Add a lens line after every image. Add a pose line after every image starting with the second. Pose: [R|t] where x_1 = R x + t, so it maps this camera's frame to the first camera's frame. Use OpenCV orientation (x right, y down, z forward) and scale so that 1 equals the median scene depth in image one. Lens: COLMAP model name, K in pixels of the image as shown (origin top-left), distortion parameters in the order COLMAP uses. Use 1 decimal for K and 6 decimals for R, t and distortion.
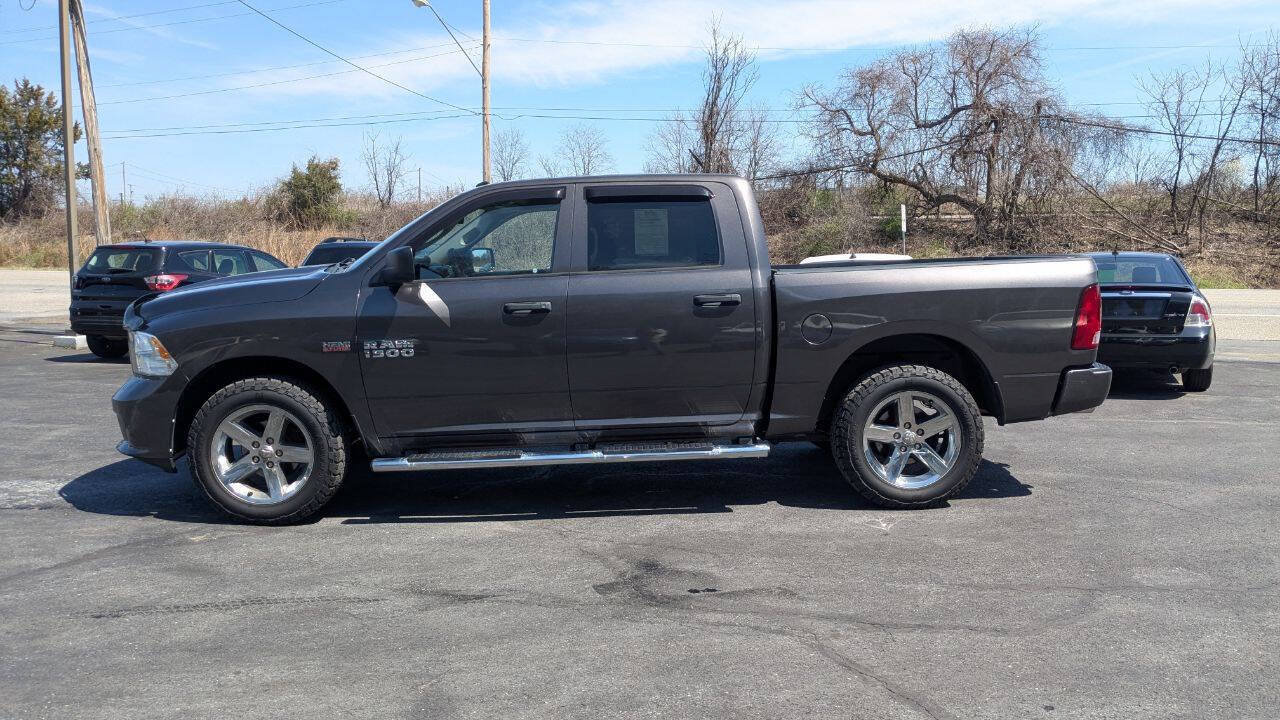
lens RADIAL K [[1010.7, 0, 669.1], [0, 1010.7, 346.5], [0, 0, 1]] dist [0.049370, -0.085350]
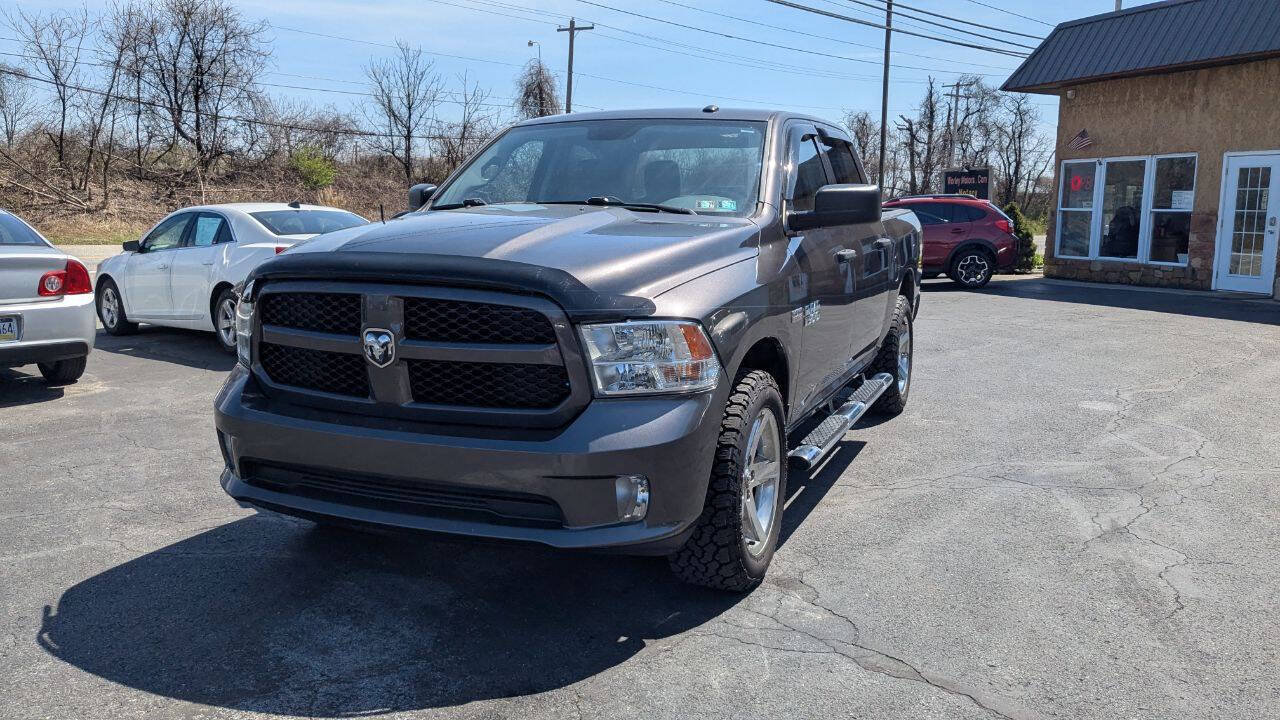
lens RADIAL K [[1010.7, 0, 638.3], [0, 1010.7, 339.9], [0, 0, 1]] dist [0.049370, -0.085350]
pose [[0.423155, -0.101619, 0.900341, -0.932092], [0.070575, 0.994368, 0.079062, -0.043373], [-0.903304, 0.030085, 0.427944, 0.696811]]
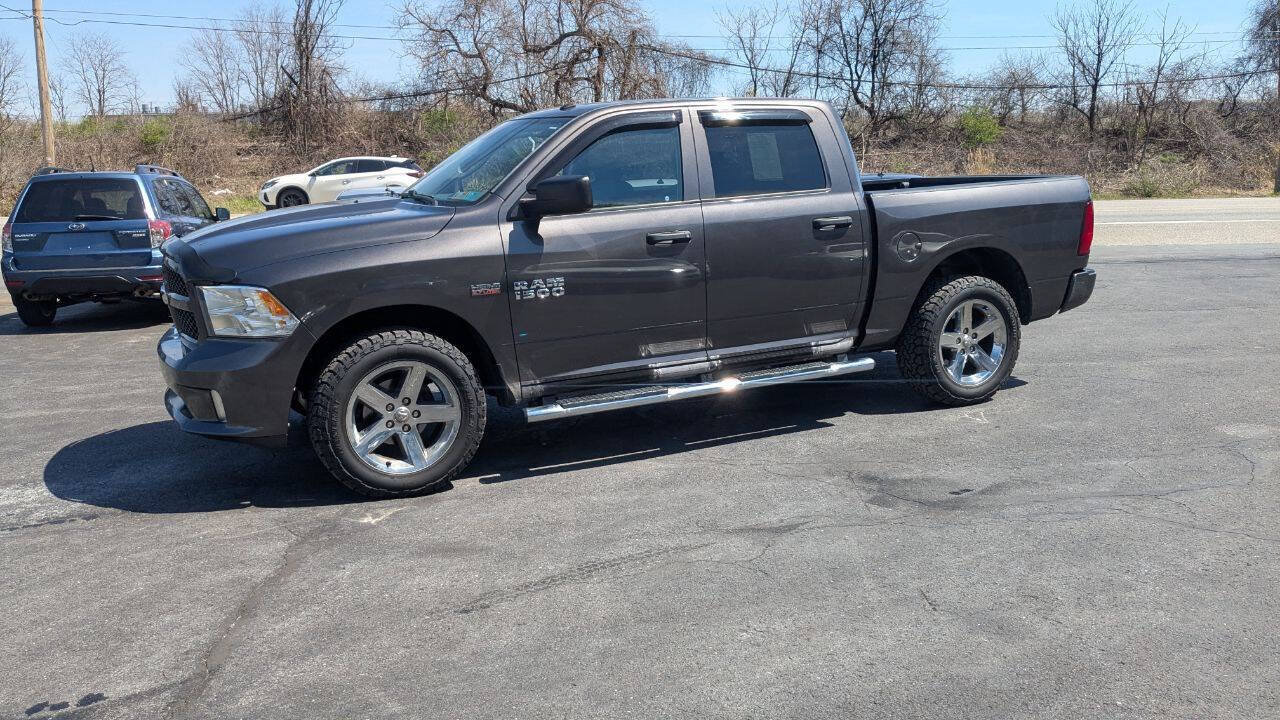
lens RADIAL K [[1010.7, 0, 637.4], [0, 1010.7, 355.0], [0, 0, 1]] dist [0.049370, -0.085350]
pose [[0.914634, -0.083223, 0.395623, -0.498673], [0.051471, 0.994590, 0.090226, -0.014002], [-0.400992, -0.062161, 0.913970, 0.111763]]
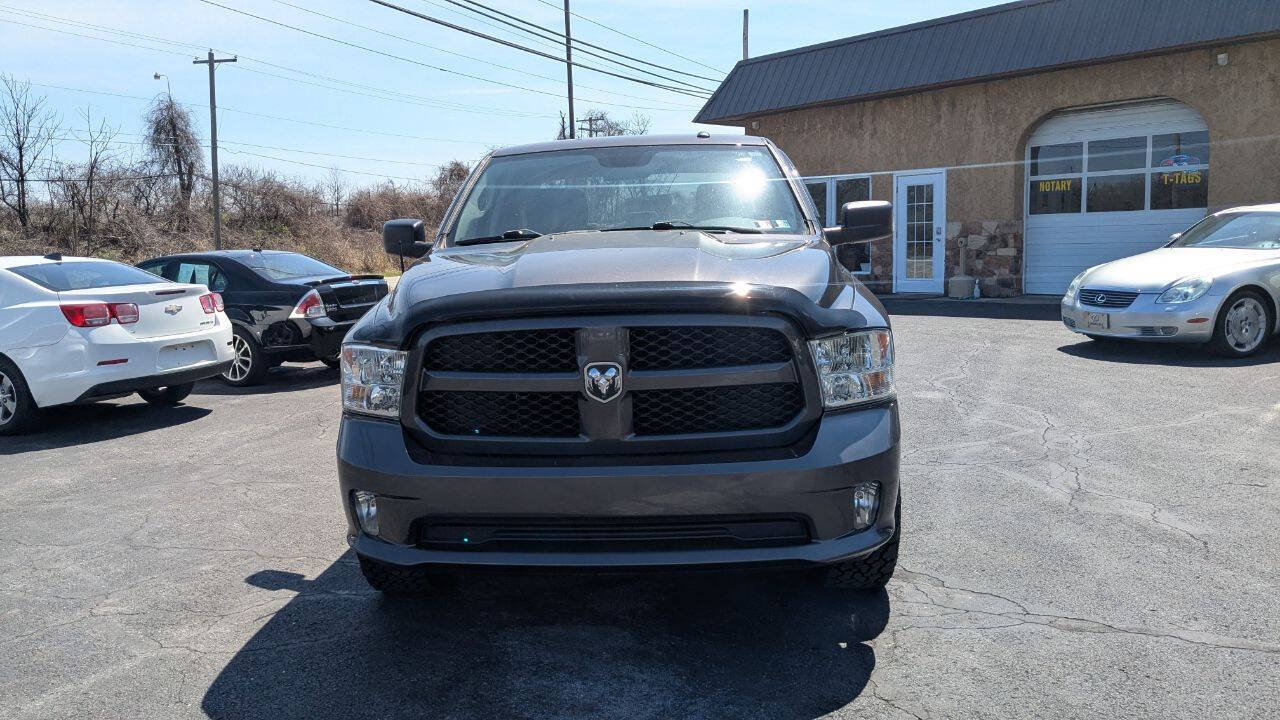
lens RADIAL K [[1010.7, 0, 609.8], [0, 1010.7, 349.0], [0, 0, 1]] dist [0.049370, -0.085350]
pose [[0.110800, -0.101757, 0.988620, -1.008076], [0.128874, 0.987817, 0.087231, -0.066206], [-0.985452, 0.117742, 0.122564, 0.970496]]
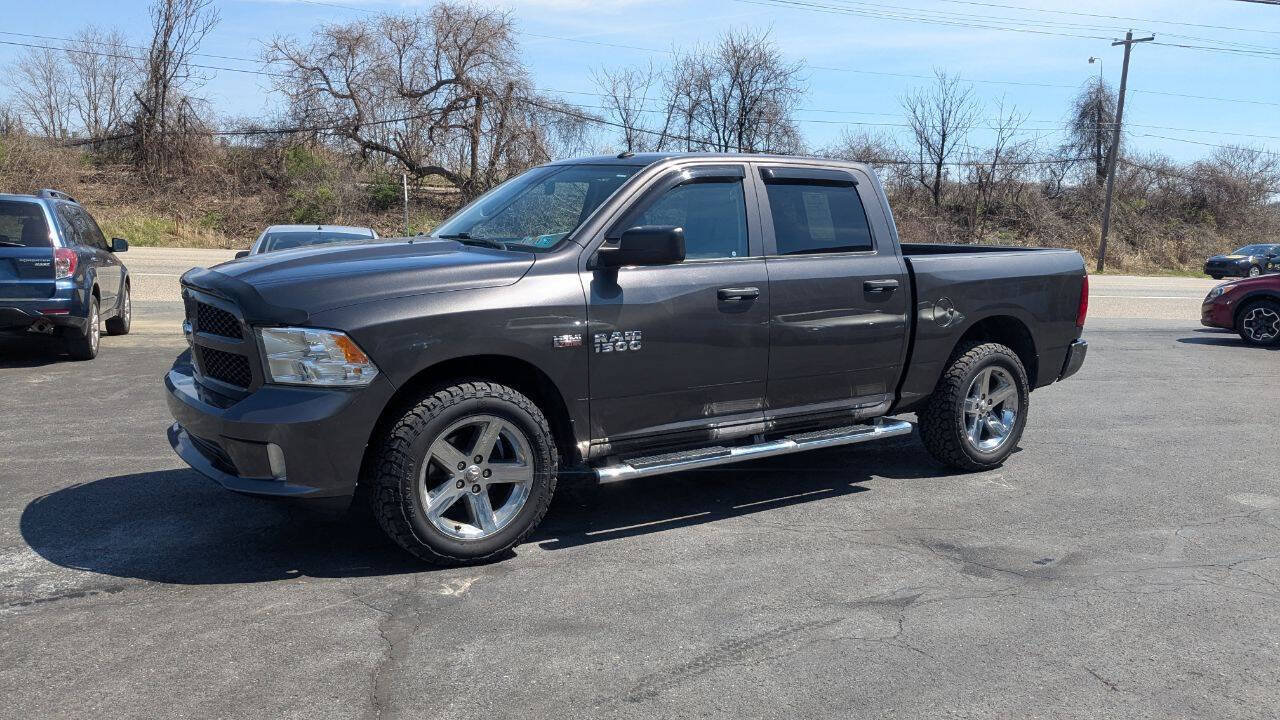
lens RADIAL K [[1010.7, 0, 630.8], [0, 1010.7, 342.5], [0, 0, 1]] dist [0.049370, -0.085350]
pose [[0.846347, -0.028342, 0.531878, -0.644853], [0.013563, 0.999406, 0.031673, -0.021503], [-0.532460, -0.019592, 0.846229, 0.232509]]
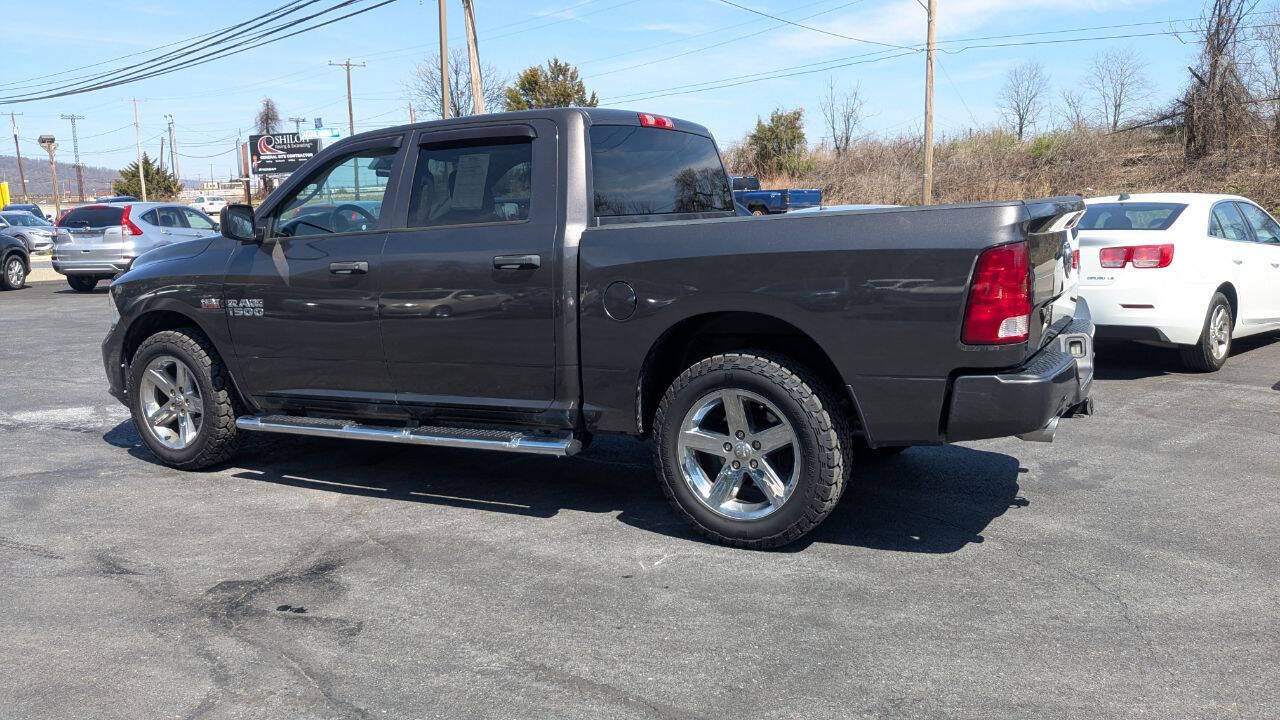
lens RADIAL K [[1010.7, 0, 634.2], [0, 1010.7, 326.3], [0, 0, 1]] dist [0.049370, -0.085350]
pose [[0.855469, 0.043786, -0.516000, 0.505159], [-0.026692, 0.998823, 0.040503, -0.026808], [0.517166, -0.020876, 0.855630, 0.302661]]
